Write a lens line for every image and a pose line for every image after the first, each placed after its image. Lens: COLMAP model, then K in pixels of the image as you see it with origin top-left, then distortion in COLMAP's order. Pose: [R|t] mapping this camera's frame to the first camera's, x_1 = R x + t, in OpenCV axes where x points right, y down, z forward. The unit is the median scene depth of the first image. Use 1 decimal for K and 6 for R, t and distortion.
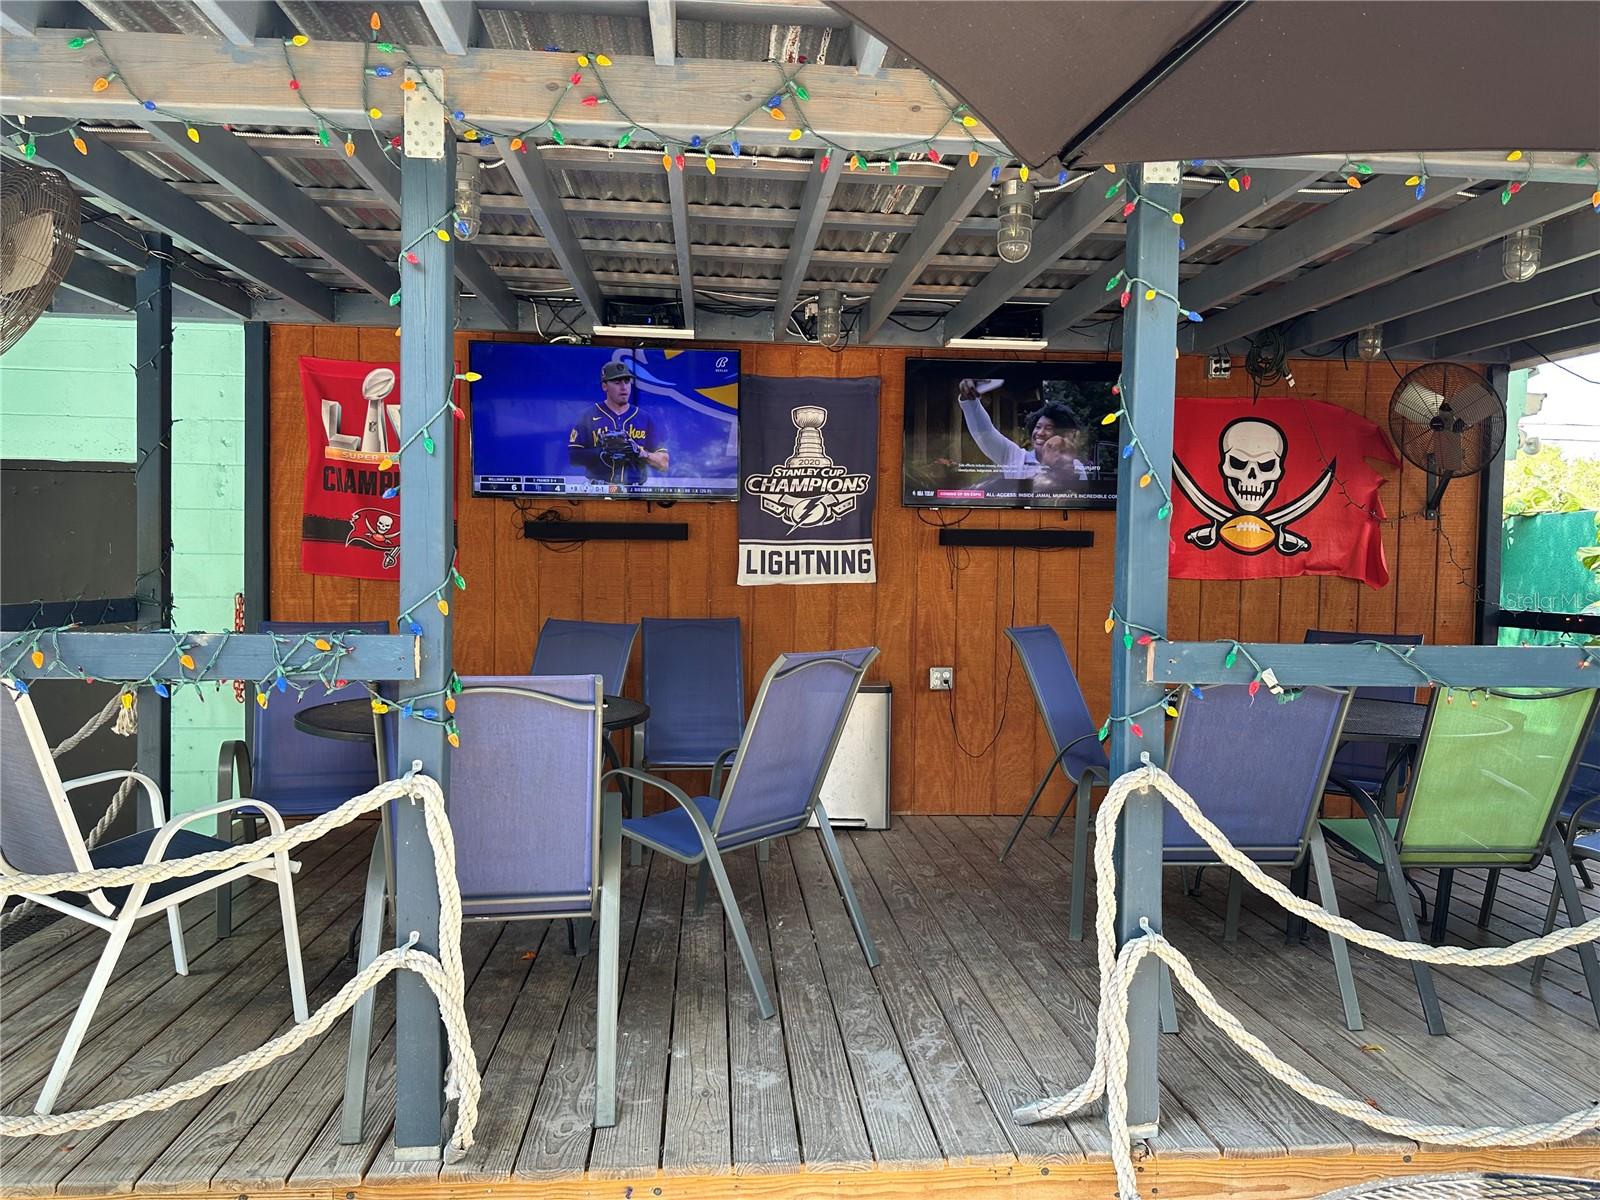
lens RADIAL K [[1124.9, 0, 794.4], [0, 1124.9, 594.9], [0, 0, 1]] dist [0.176324, -0.288015]
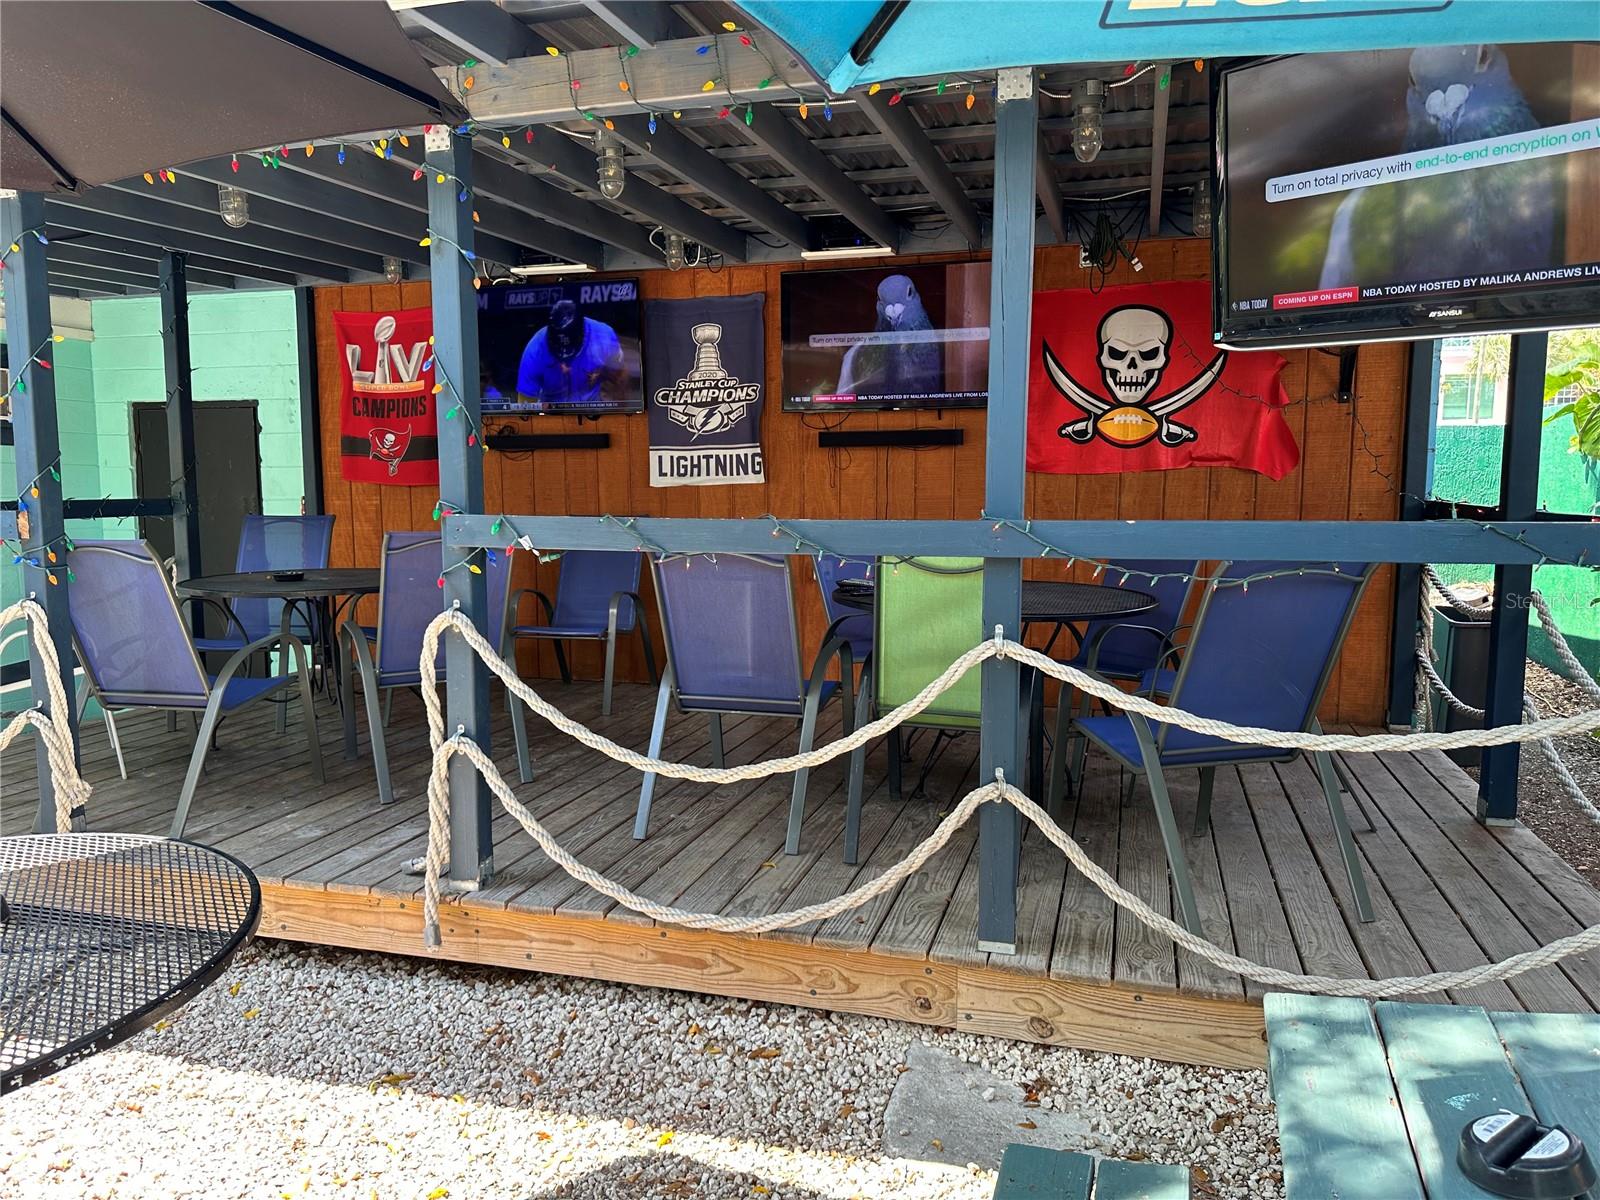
lens RADIAL K [[1124.9, 0, 794.4], [0, 1124.9, 594.9], [0, 0, 1]] dist [0.176324, -0.288015]
pose [[0.929358, 0.020079, -0.368632, 0.512363], [0.007700, 0.997248, 0.073731, 0.017702], [0.369099, -0.071362, 0.926647, -0.025929]]
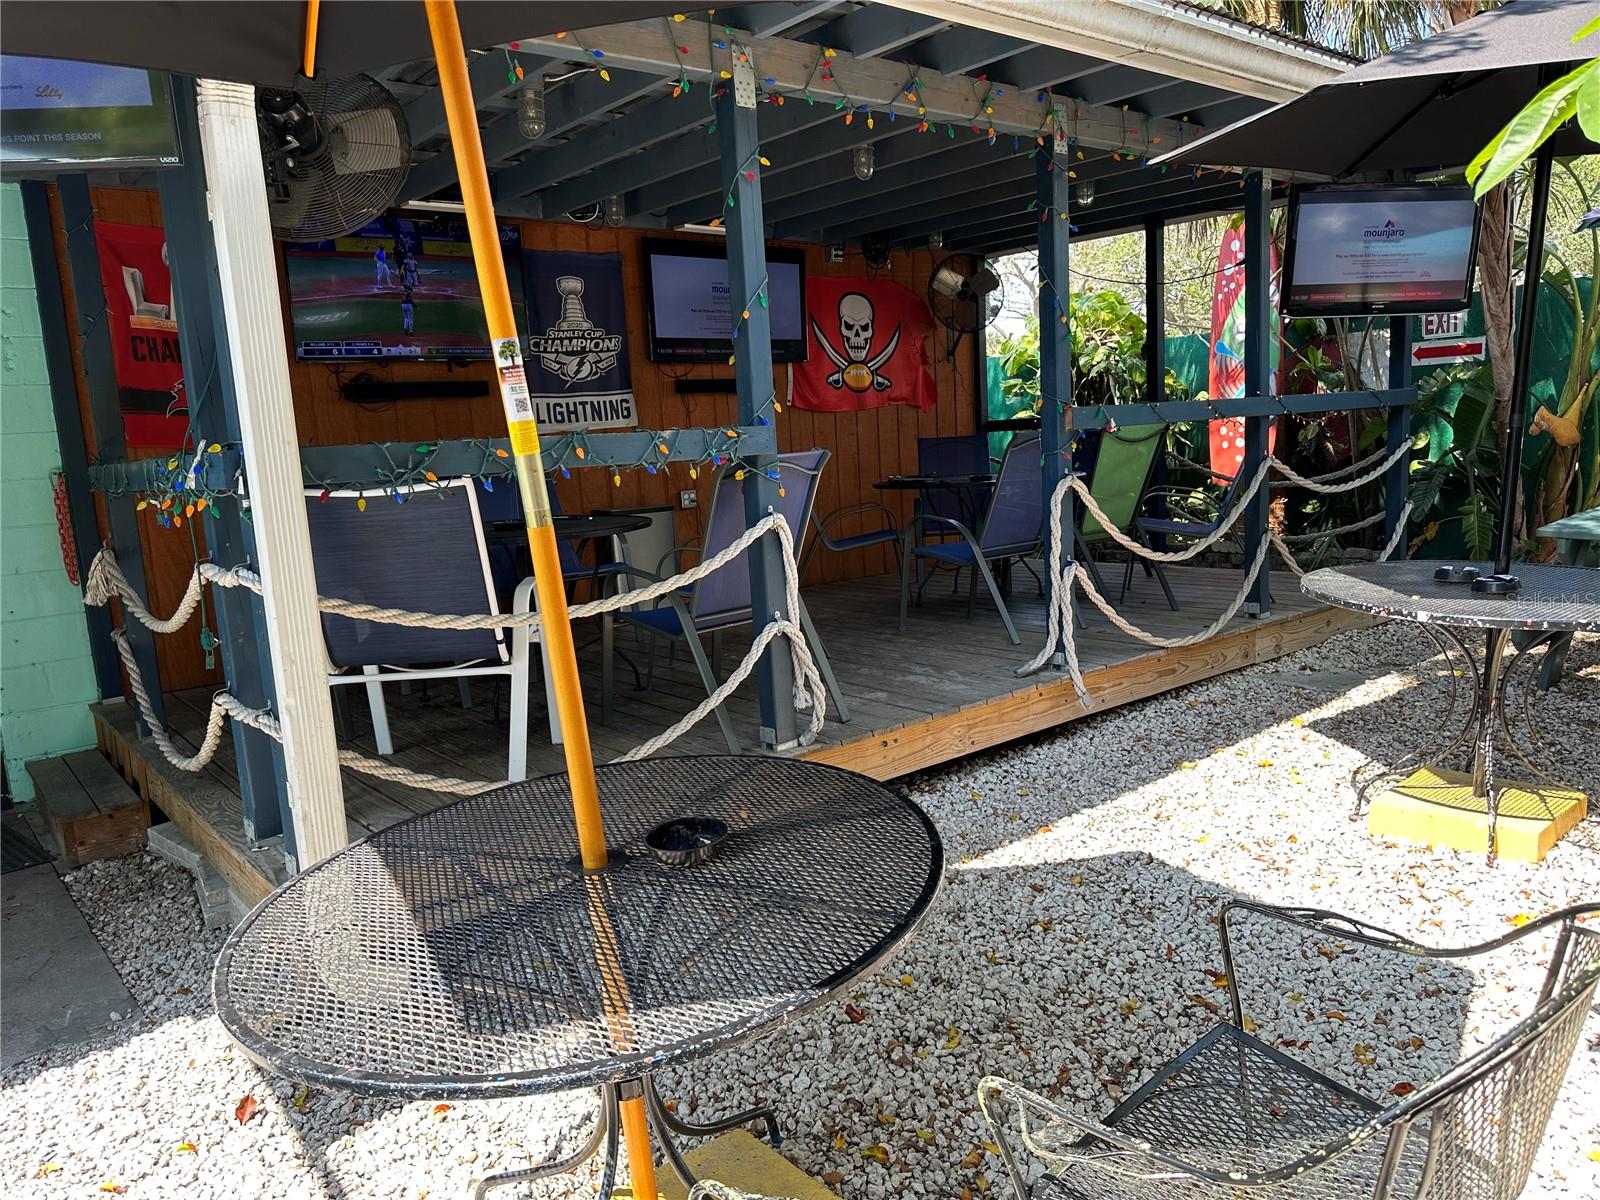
lens RADIAL K [[1138.4, 0, 797.4], [0, 1138.4, 605.9], [0, 0, 1]] dist [0.154136, -0.304916]
pose [[0.822378, -0.146143, 0.549852, -0.501654], [0.085476, 0.987214, 0.134546, 0.030015], [-0.562484, -0.063648, 0.824354, -0.143845]]
